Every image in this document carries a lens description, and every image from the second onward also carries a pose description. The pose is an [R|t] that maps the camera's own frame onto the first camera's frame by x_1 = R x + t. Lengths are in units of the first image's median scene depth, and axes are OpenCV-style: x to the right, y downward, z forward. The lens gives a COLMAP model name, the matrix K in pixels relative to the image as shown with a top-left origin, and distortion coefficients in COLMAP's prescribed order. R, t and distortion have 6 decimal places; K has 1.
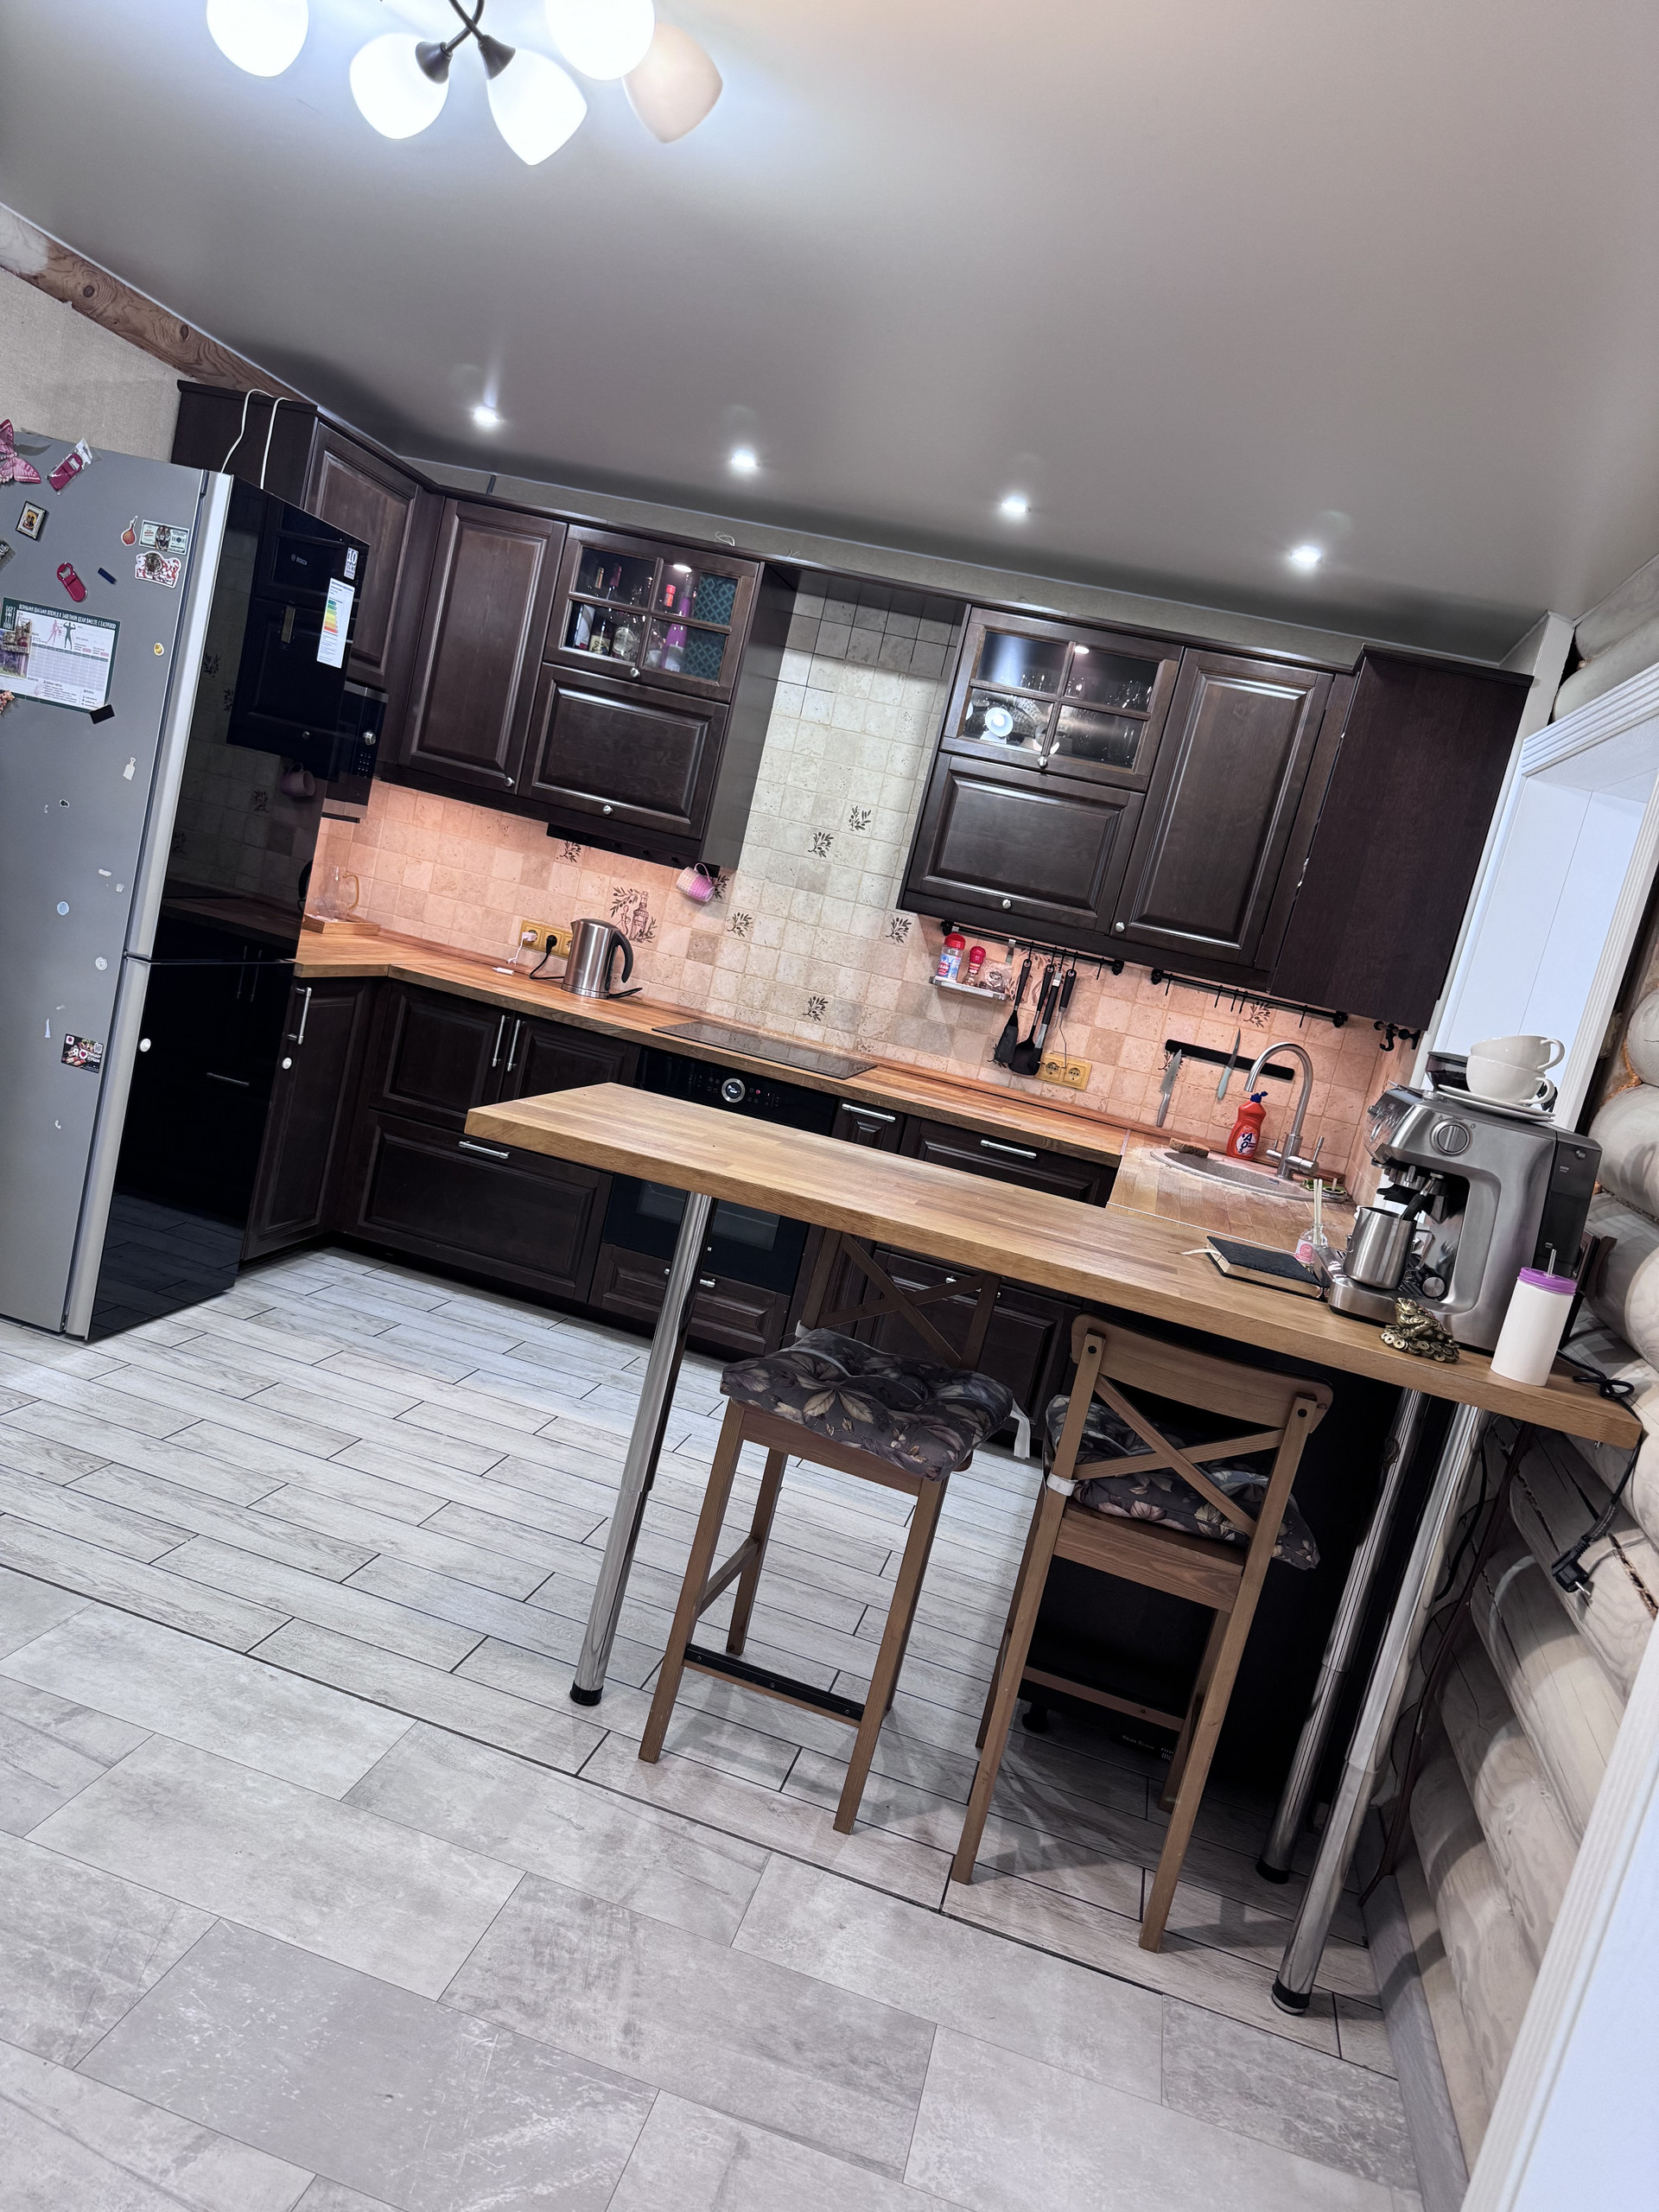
lens RADIAL K [[1569.0, 0, 826.2], [0, 1569.0, 1114.8], [0, 0, 1]] dist [0.040670, -0.057890]
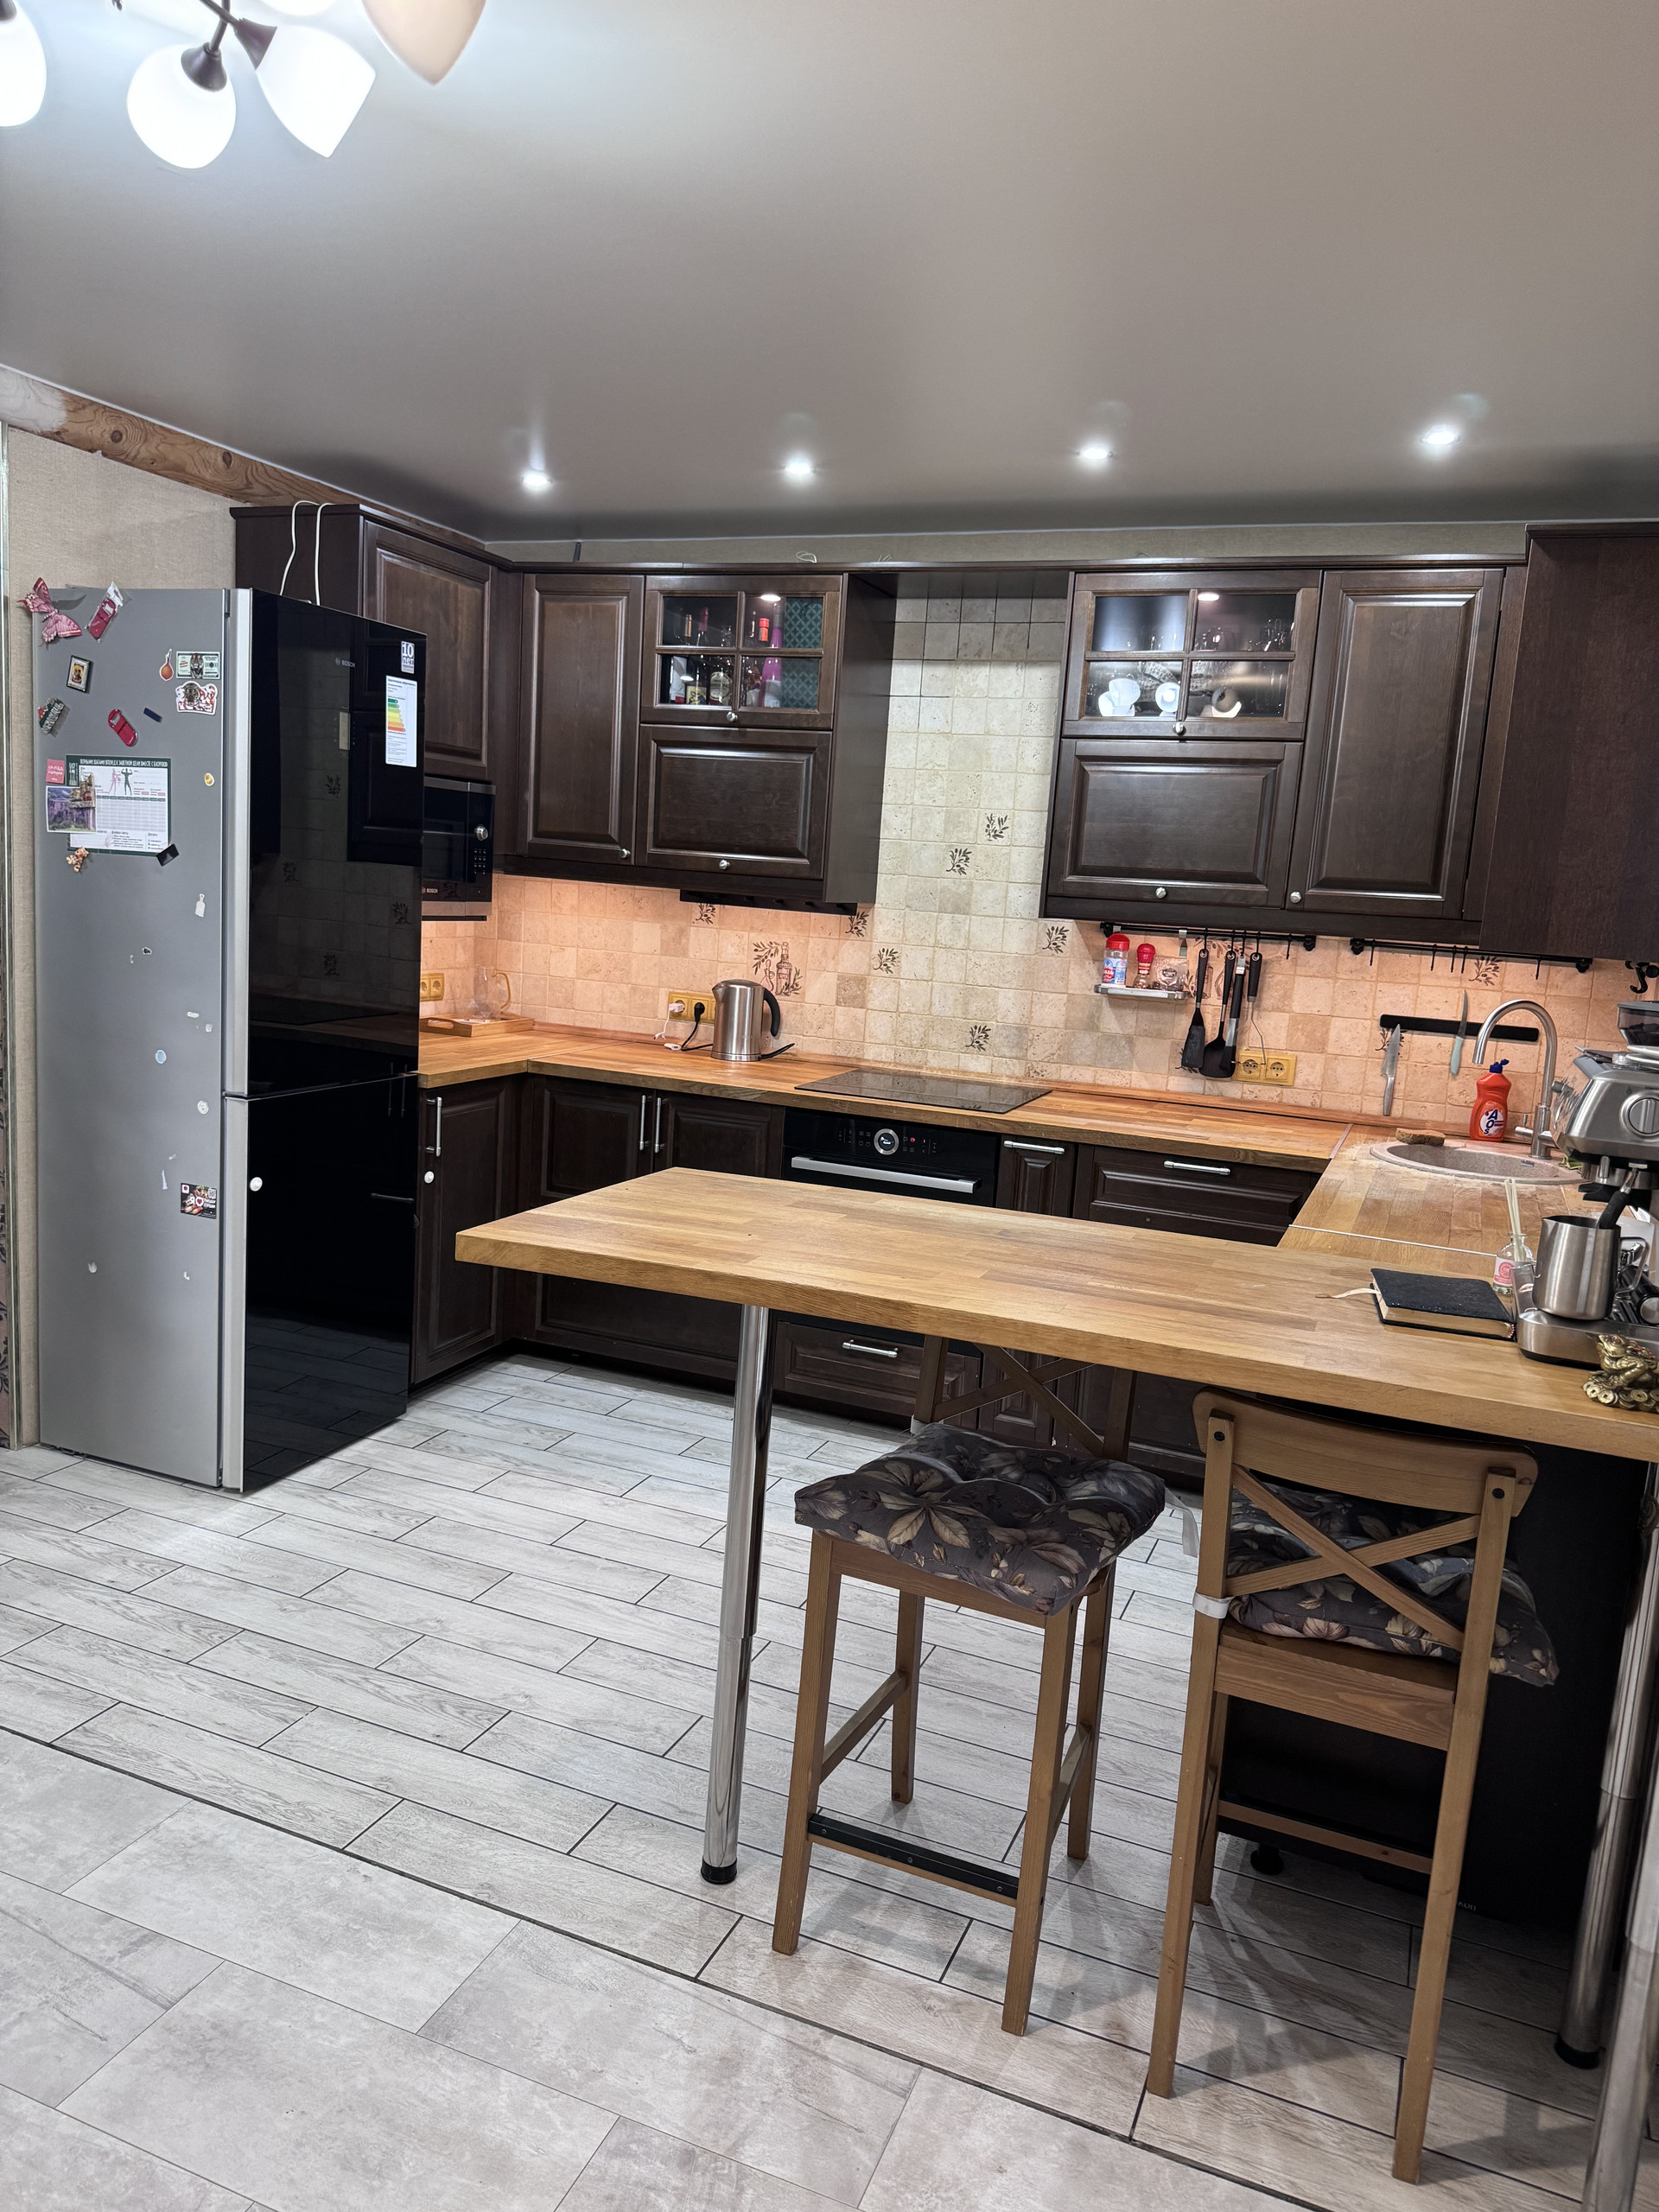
lens RADIAL K [[1569.0, 0, 827.7], [0, 1569.0, 1117.4], [0, 0, 1]] dist [0.040670, -0.057890]
pose [[0.974358, -0.136702, -0.178713, 0.078180], [0.133612, 0.990601, -0.029273, -0.008154], [0.181035, 0.004644, 0.983466, 0.095814]]
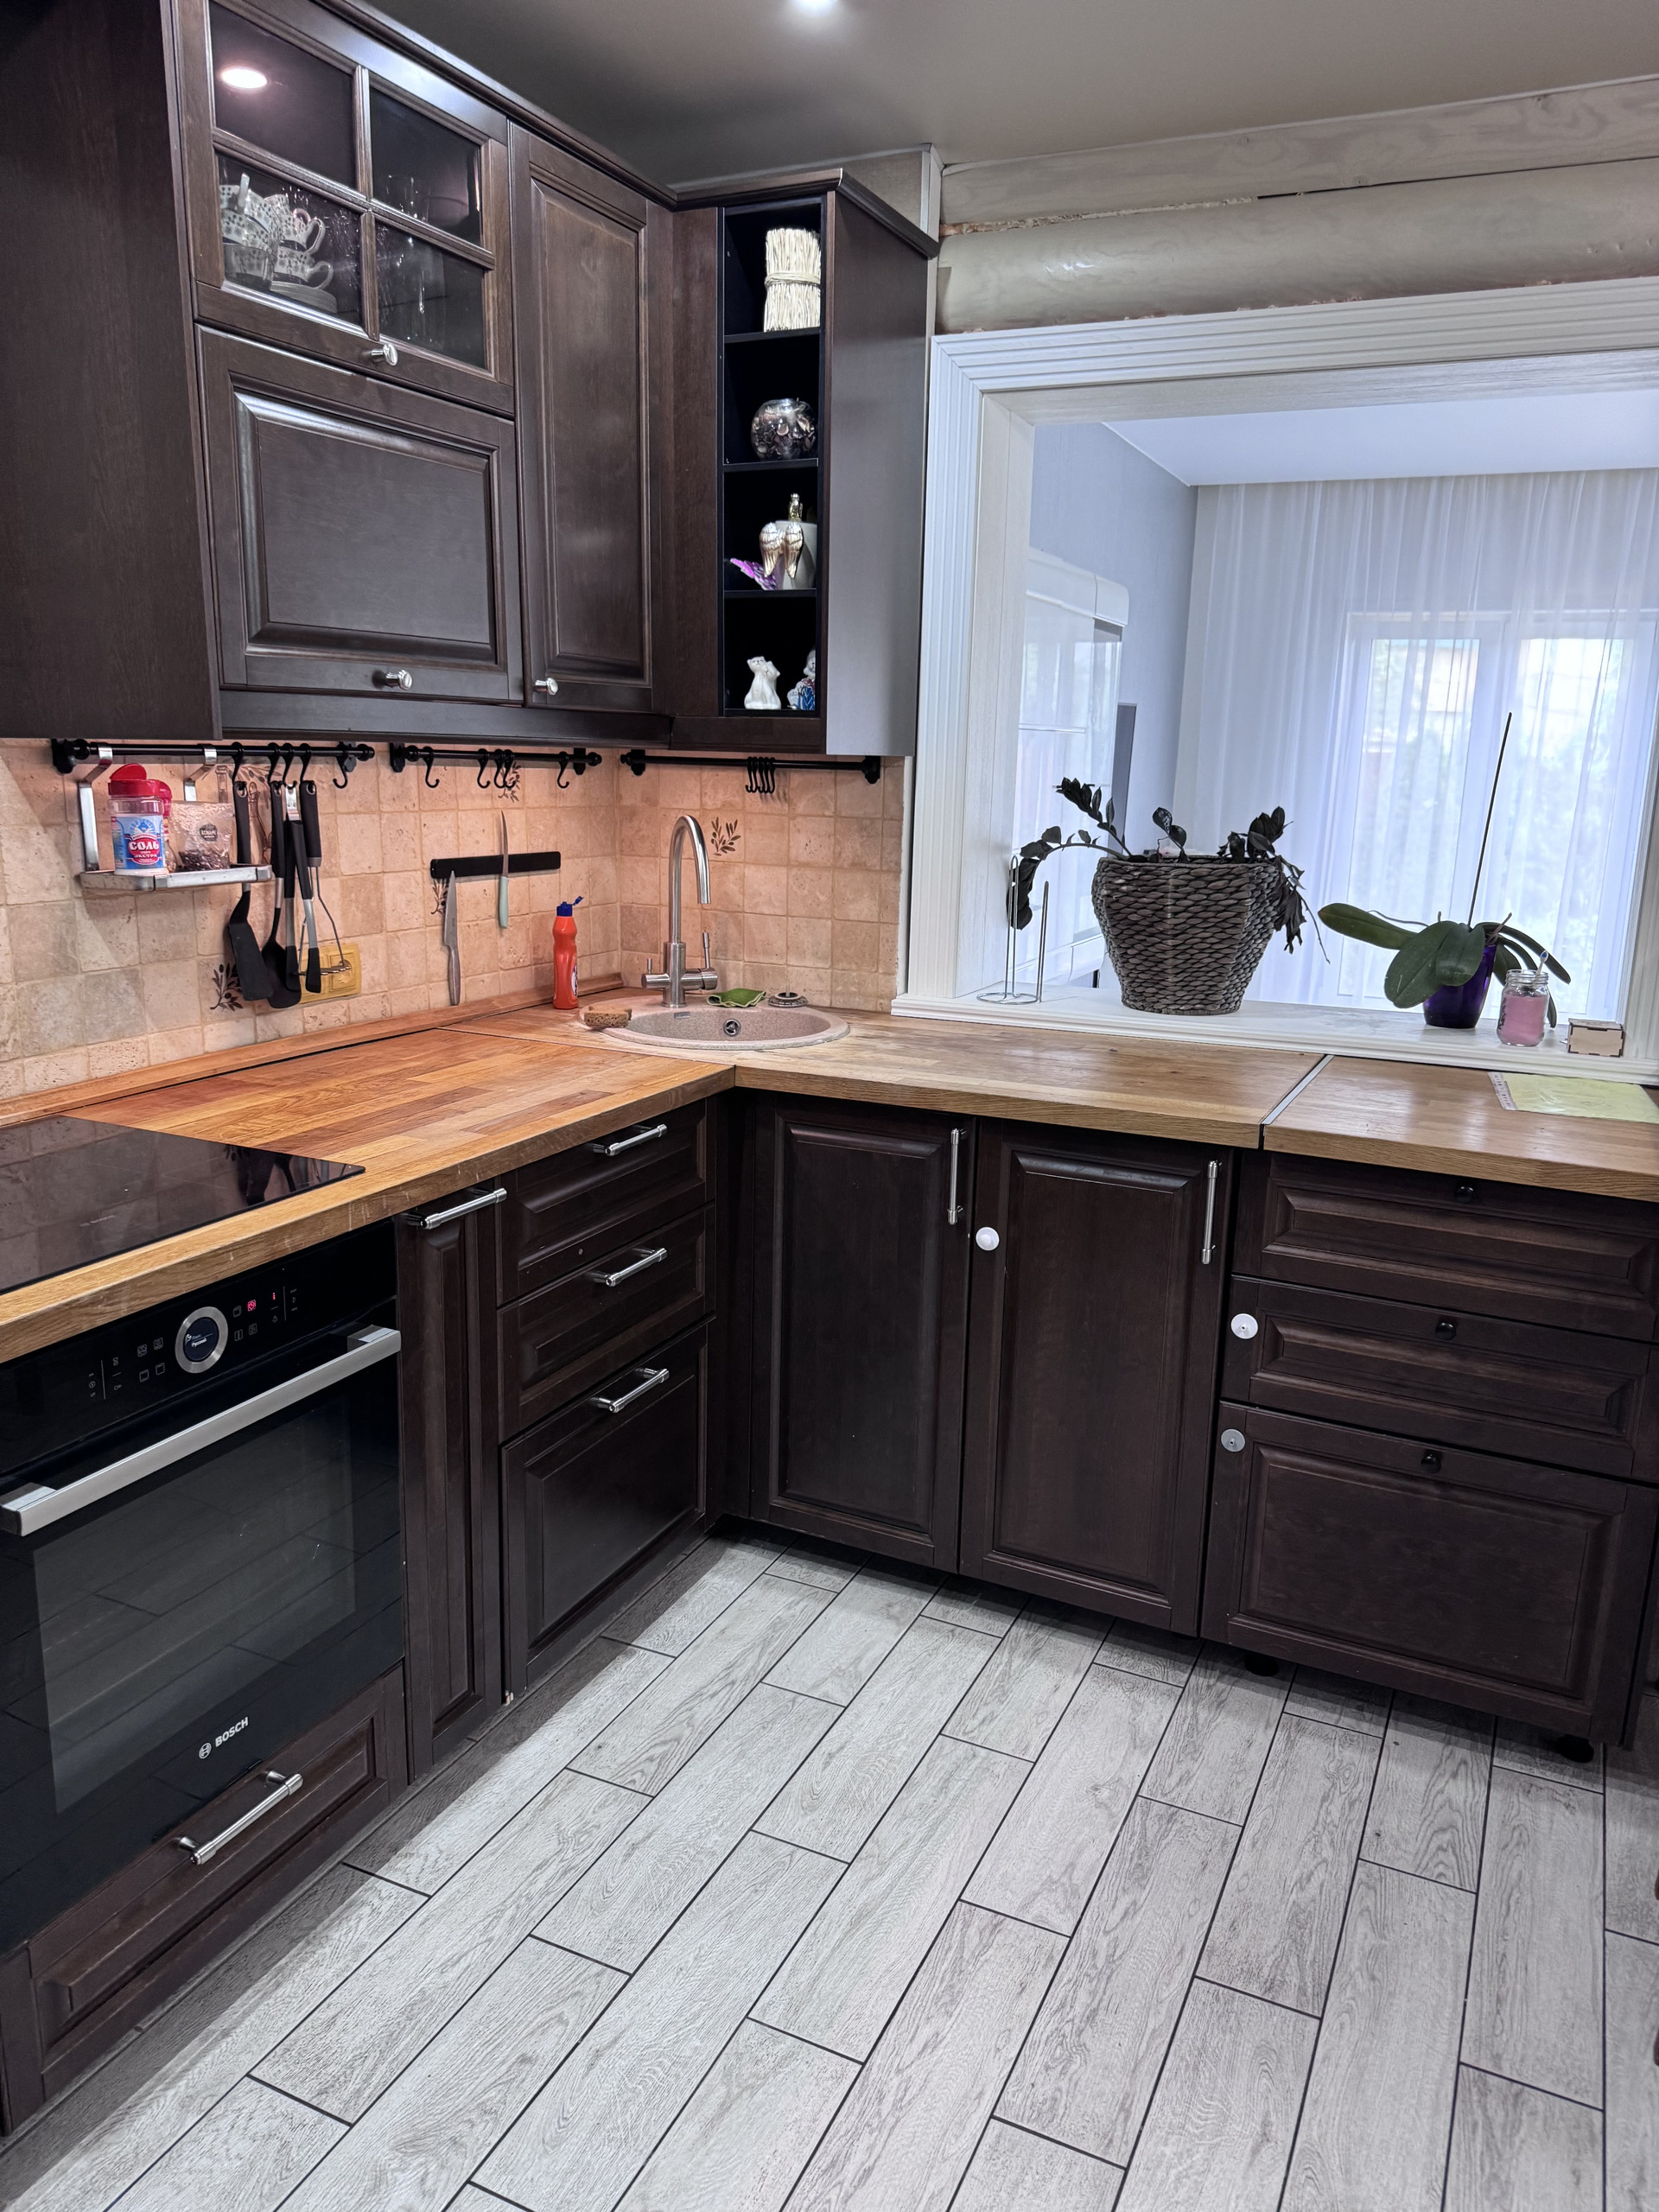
lens RADIAL K [[1569.0, 0, 852.0], [0, 1569.0, 1117.8], [0, 0, 1]] dist [0.040670, -0.057890]
pose [[0.182135, -0.430526, 0.884010, -0.361842], [0.162748, 0.899847, 0.404708, -0.199749], [-0.969711, 0.070160, 0.233961, 0.820168]]
